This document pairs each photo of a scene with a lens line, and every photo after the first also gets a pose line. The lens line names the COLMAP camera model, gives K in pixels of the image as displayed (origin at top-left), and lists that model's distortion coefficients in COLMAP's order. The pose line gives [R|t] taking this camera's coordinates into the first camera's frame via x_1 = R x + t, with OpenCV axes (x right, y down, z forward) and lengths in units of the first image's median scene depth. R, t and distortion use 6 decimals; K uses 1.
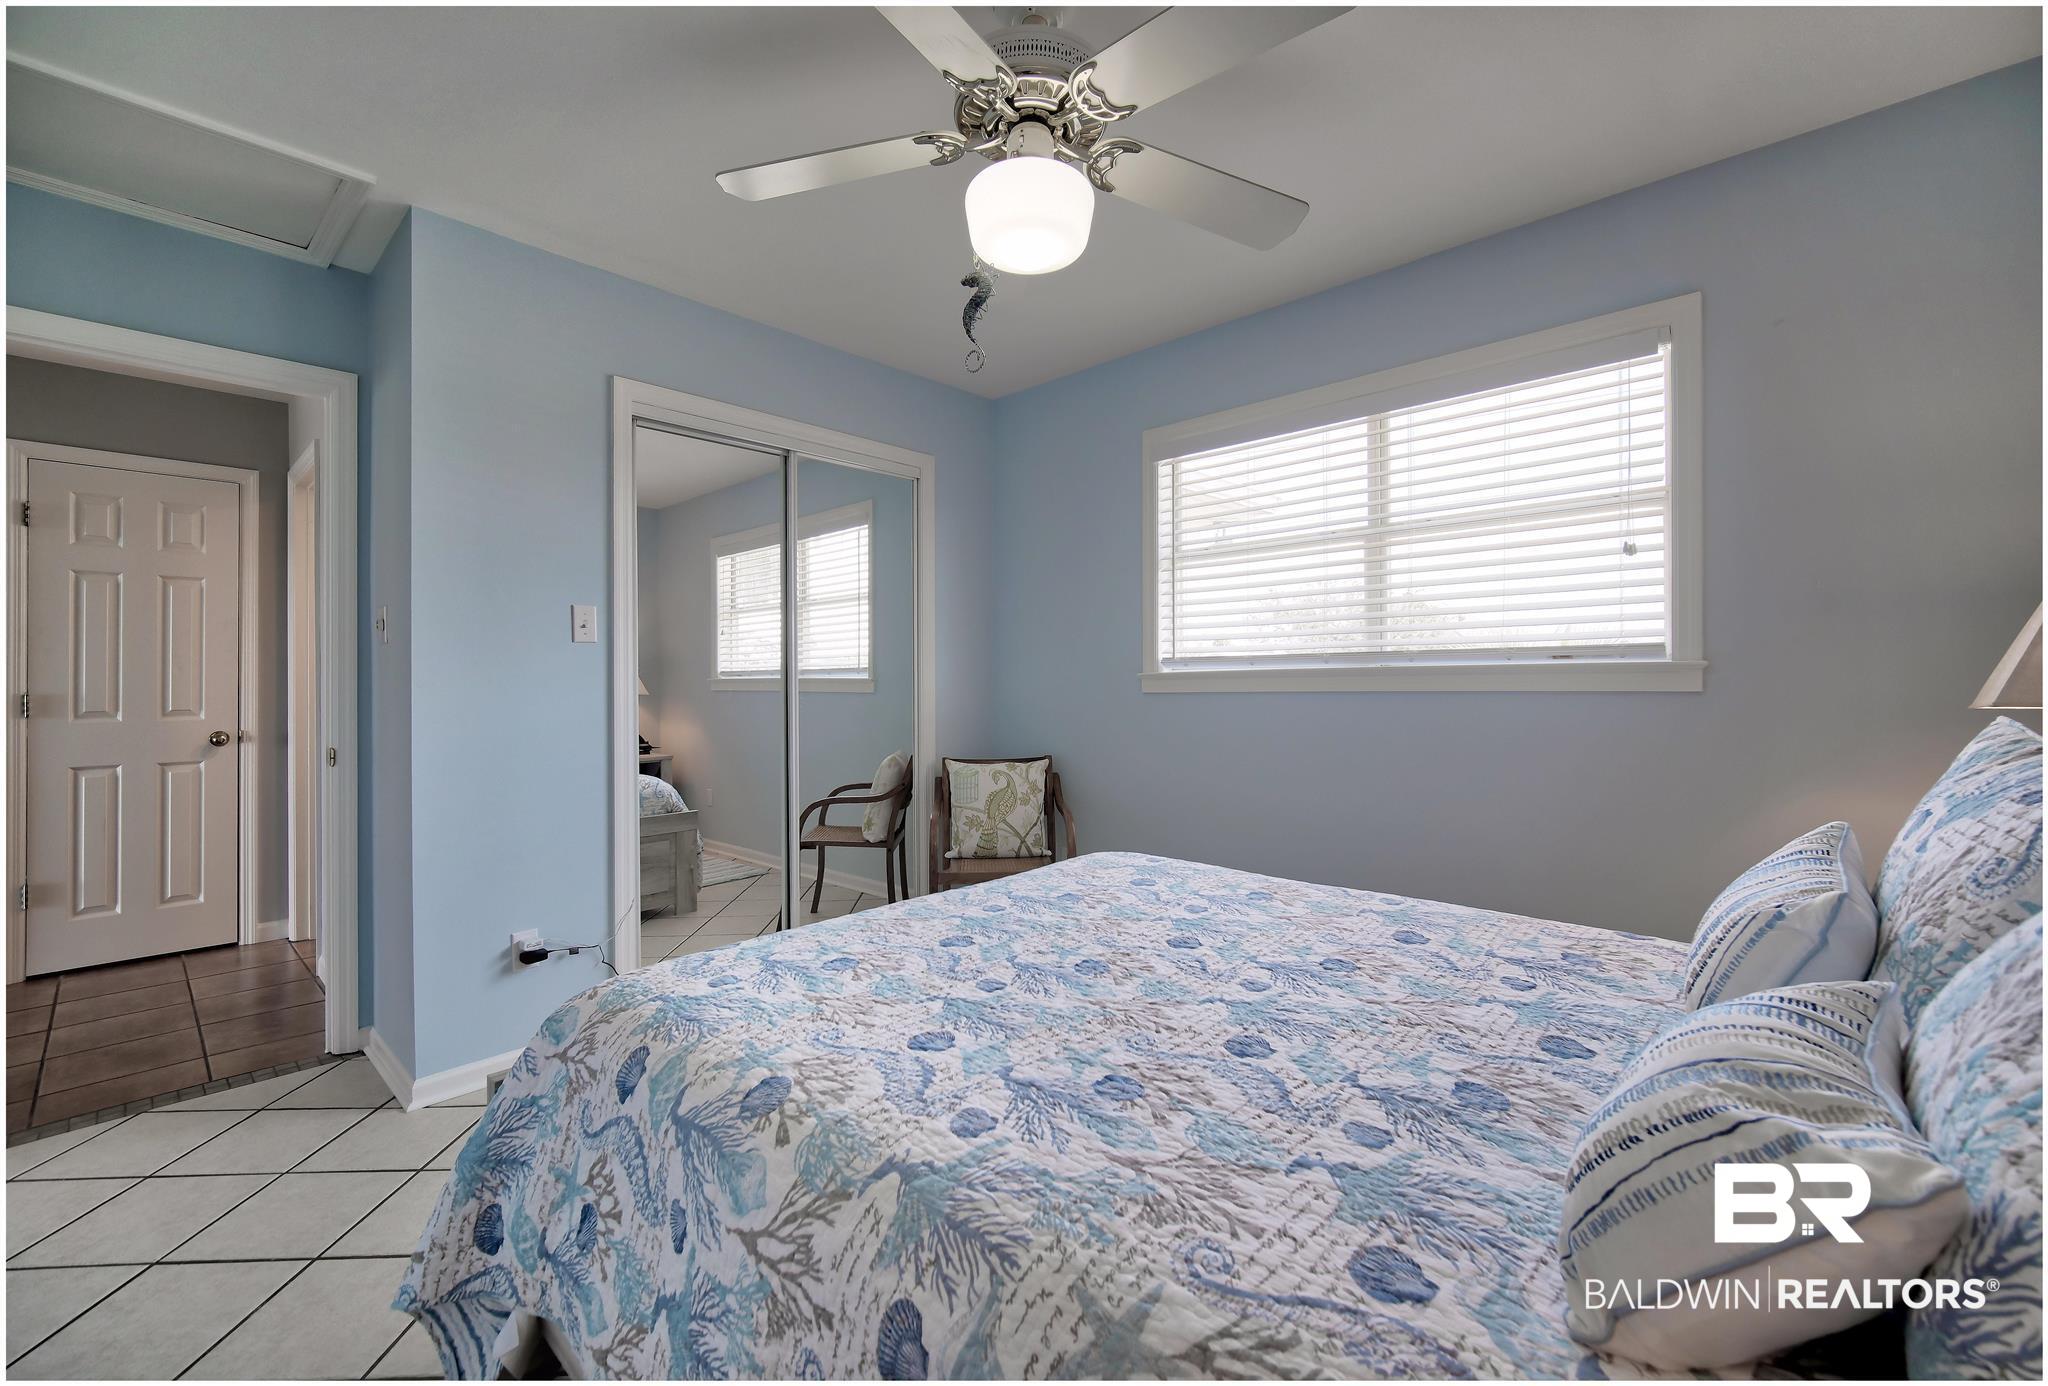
lens RADIAL K [[854.7, 0, 1019.2], [0, 854.7, 680.5], [0, 0, 1]] dist [-0.003988, -0.000793]
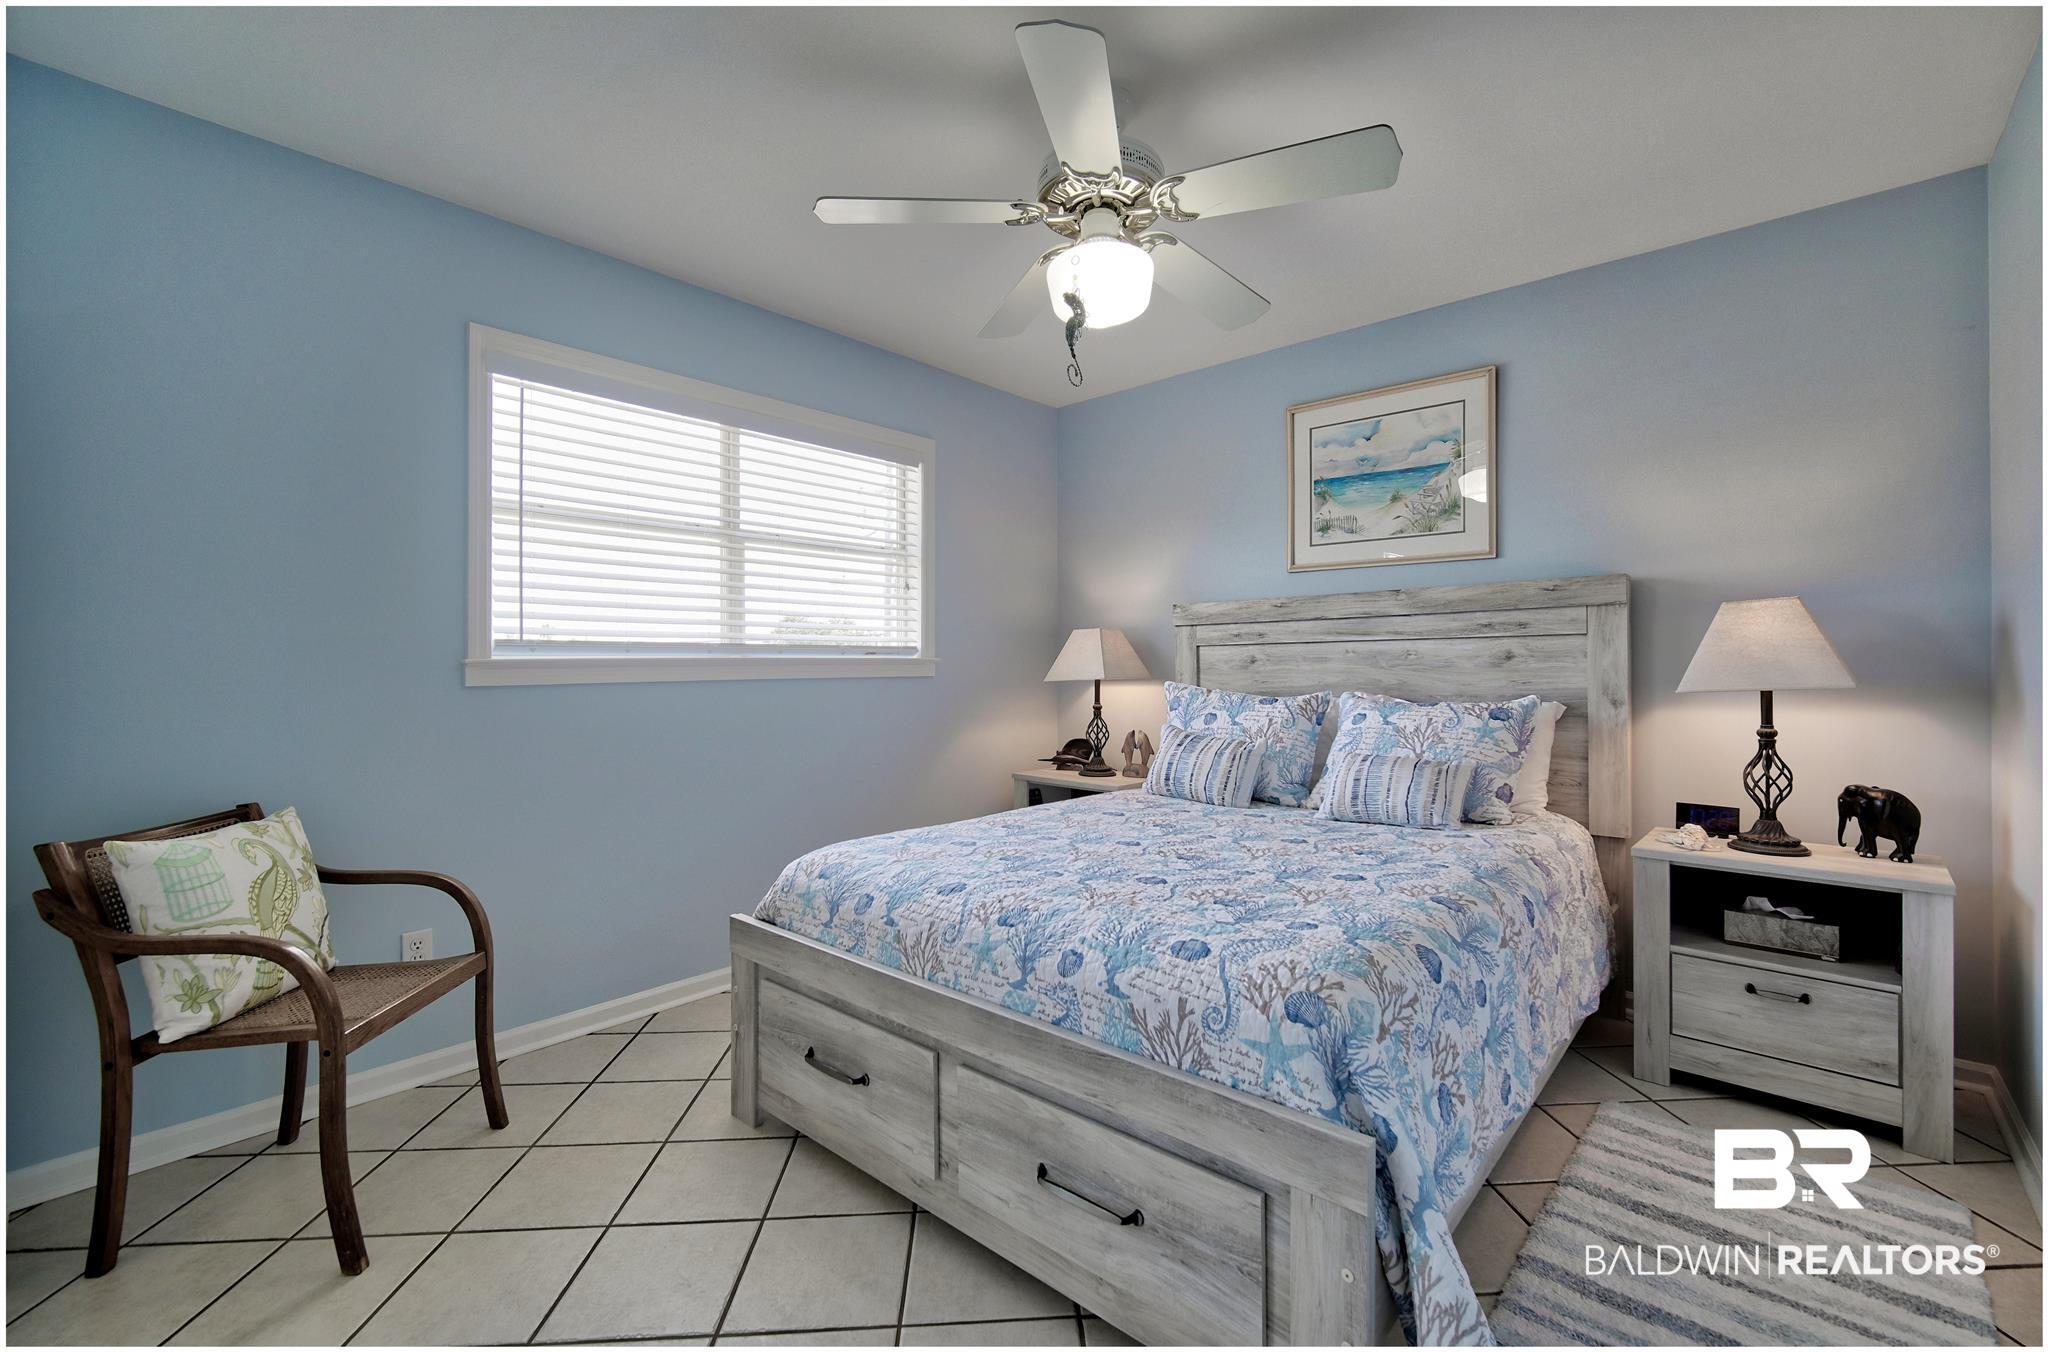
lens RADIAL K [[869.5, 0, 1024.0], [0, 869.5, 667.9], [0, 0, 1]] dist [0.000276, -0.000062]
pose [[-0.024791, 0.008137, 0.999660, -0.707942], [0.004387, 0.999958, -0.008030, 0.007800], [-0.999683, 0.004187, -0.024826, 0.661332]]
